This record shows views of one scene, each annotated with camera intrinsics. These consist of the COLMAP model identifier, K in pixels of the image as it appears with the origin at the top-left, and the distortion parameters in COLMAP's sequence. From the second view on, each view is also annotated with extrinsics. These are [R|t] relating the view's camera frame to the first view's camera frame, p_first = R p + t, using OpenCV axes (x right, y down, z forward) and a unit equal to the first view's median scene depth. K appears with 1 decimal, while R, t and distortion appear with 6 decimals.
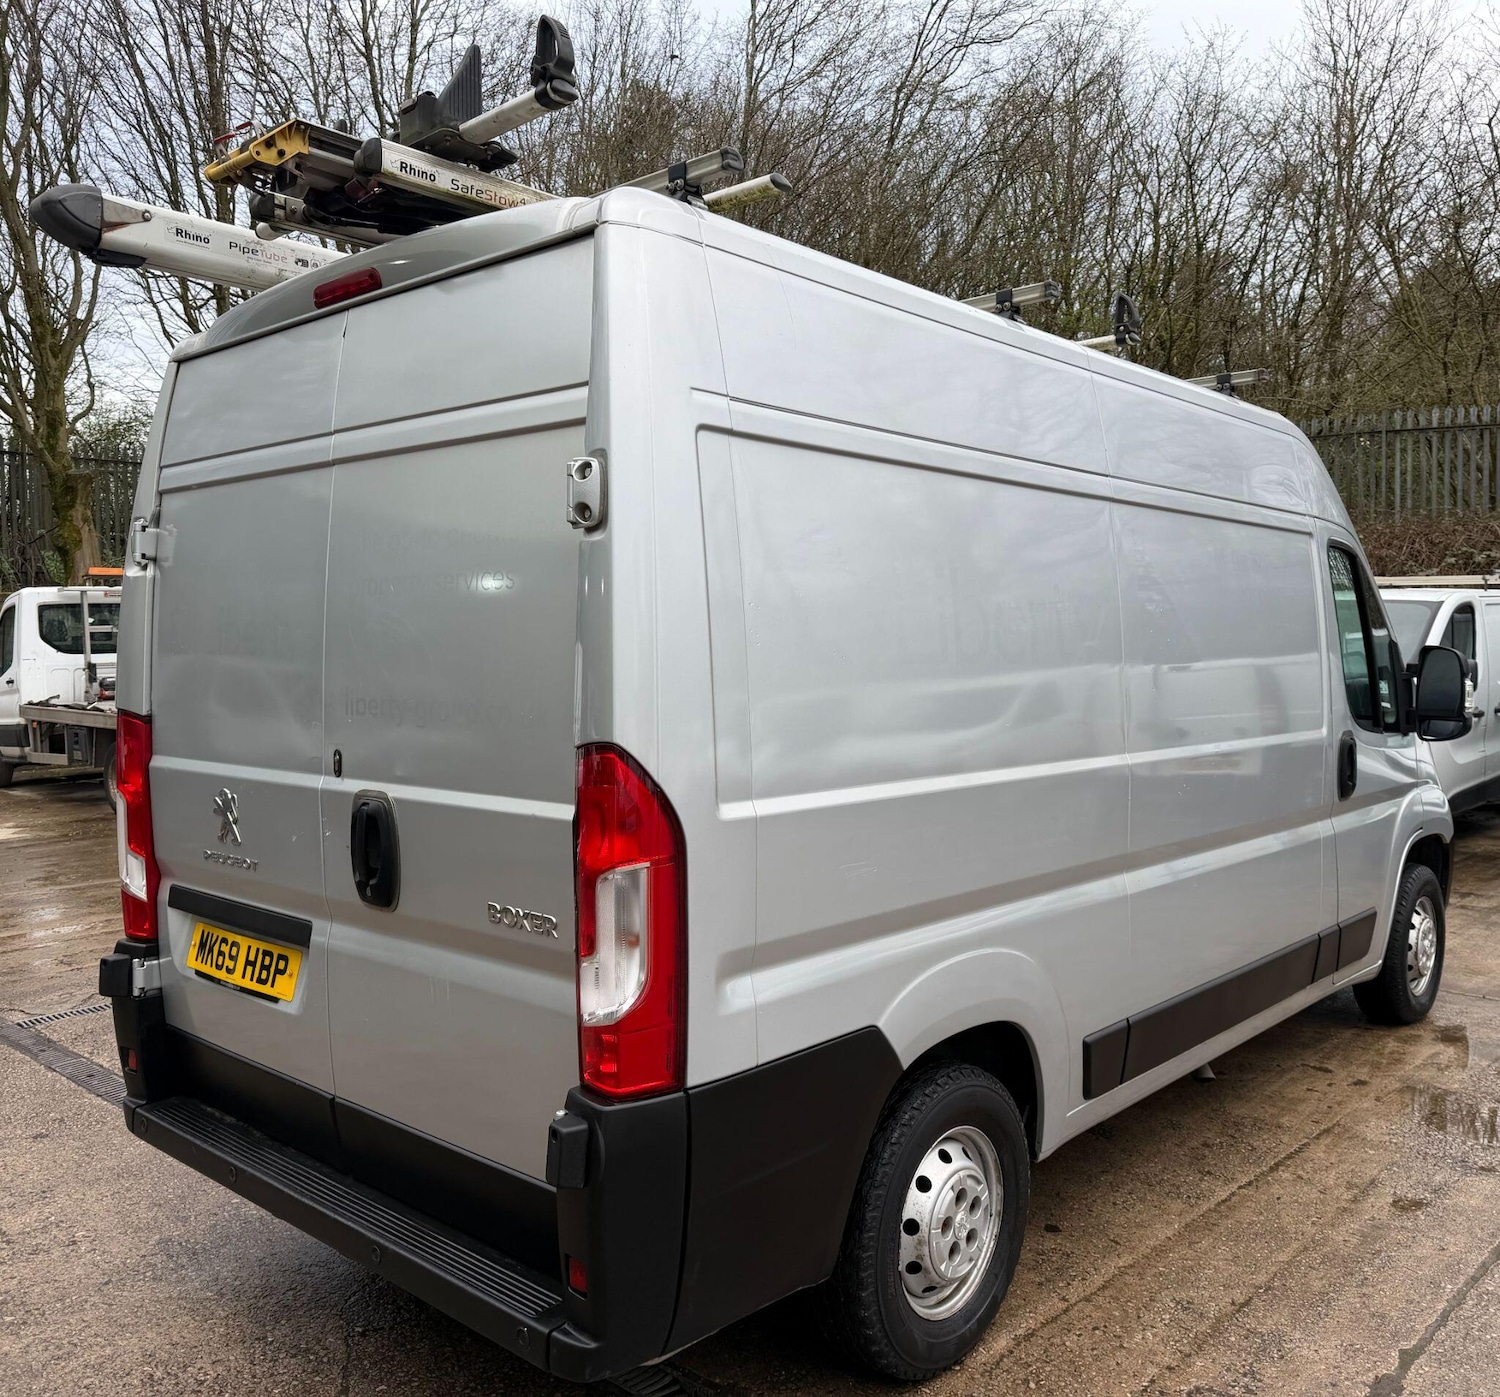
lens RADIAL K [[1308.3, 0, 750.0], [0, 1308.3, 698.5], [0, 0, 1]] dist [0.014957, -0.006022]
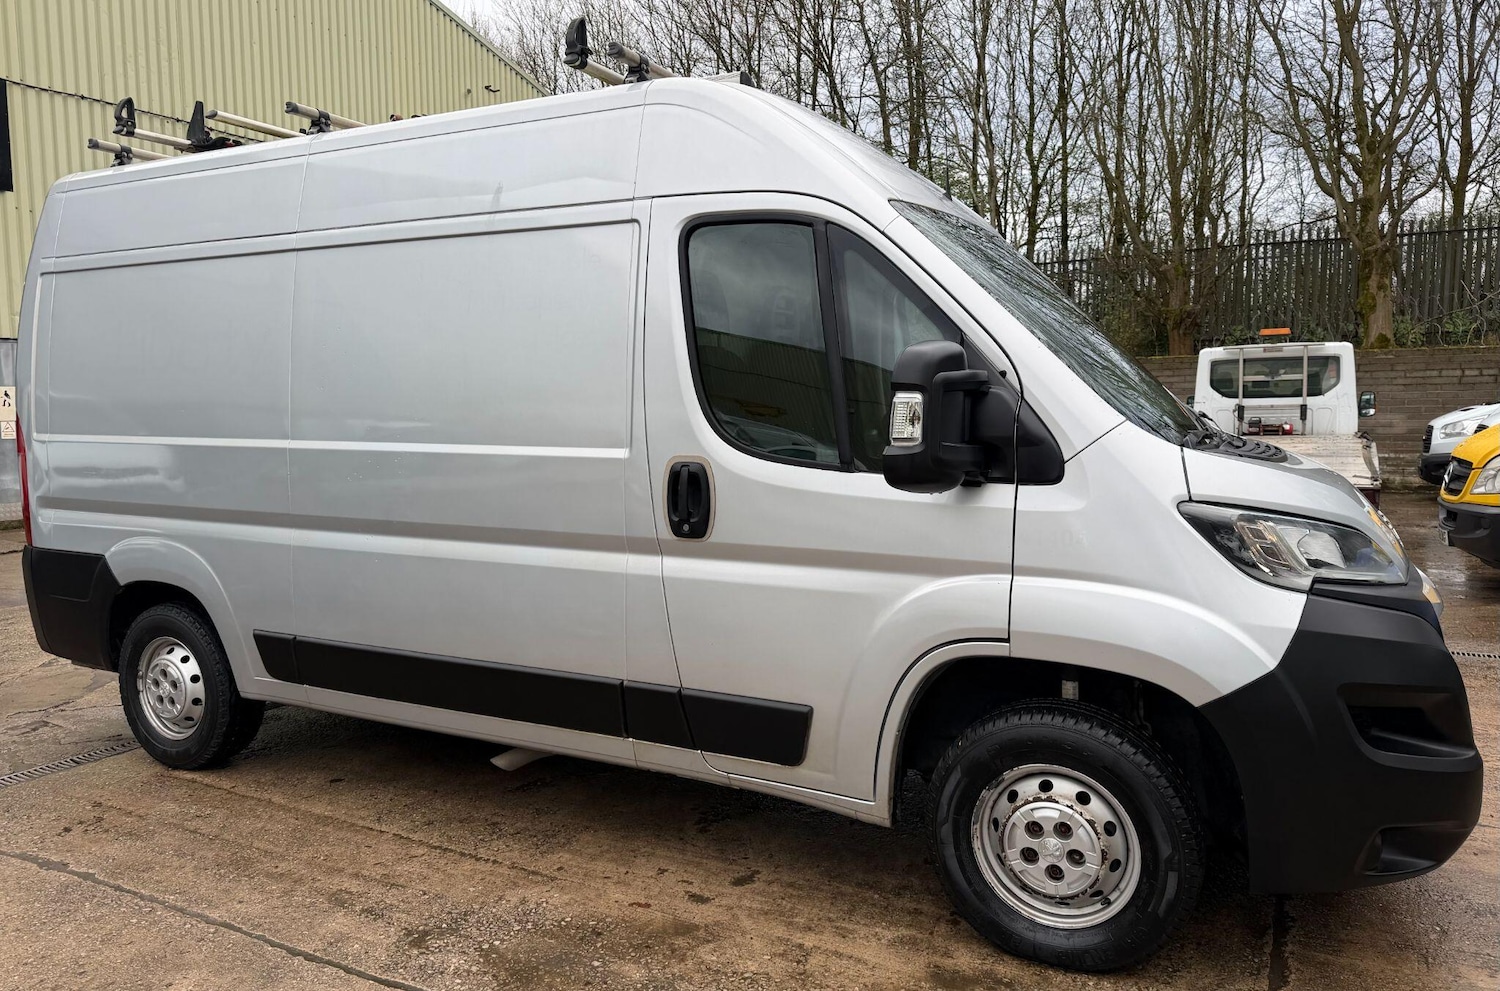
lens RADIAL K [[1017.1, 0, 756.5], [0, 1017.1, 488.8], [0, 0, 1]] dist [0.088247, -0.118889]
pose [[0.269683, 0.080429, -0.959584, 1.346958], [-0.038773, 0.996605, 0.072635, -0.002881], [0.962168, 0.017618, 0.271886, 1.097984]]
